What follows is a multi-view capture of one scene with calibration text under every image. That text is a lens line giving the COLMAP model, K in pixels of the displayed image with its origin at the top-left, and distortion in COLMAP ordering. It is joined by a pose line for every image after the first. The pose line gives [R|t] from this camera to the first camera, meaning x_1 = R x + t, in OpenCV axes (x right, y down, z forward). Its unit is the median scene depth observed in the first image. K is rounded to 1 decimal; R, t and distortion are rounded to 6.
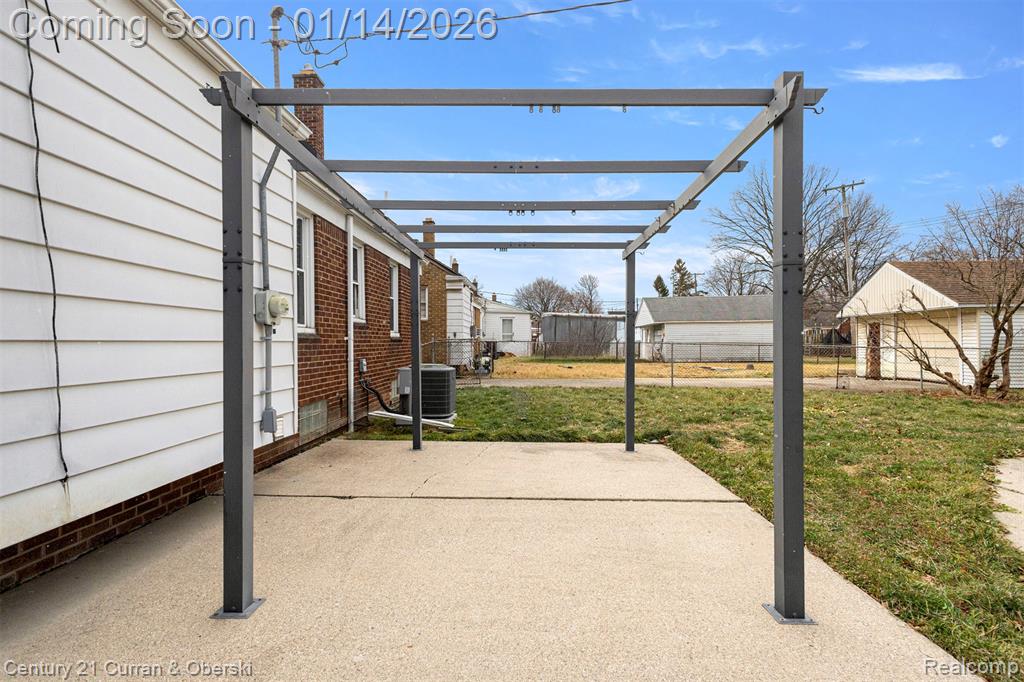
lens RADIAL K [[509.3, 0, 505.0], [0, 509.3, 344.4], [0, 0, 1]] dist [0.012862, -0.000402]
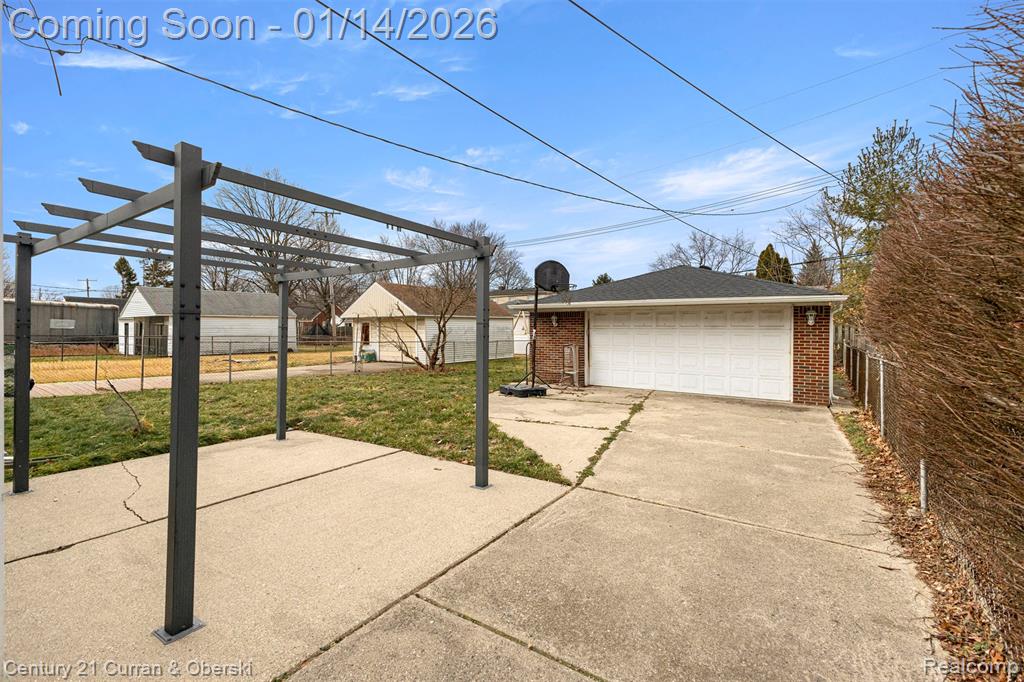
lens RADIAL K [[442.2, 0, 516.9], [0, 442.2, 335.7], [0, 0, 1]] dist [0.018733, 0.000195]
pose [[0.539835, -0.005455, 0.841753, -0.154824], [0.004157, 0.999984, 0.003815, -0.018113], [-0.841761, 0.001440, 0.539849, -0.020323]]
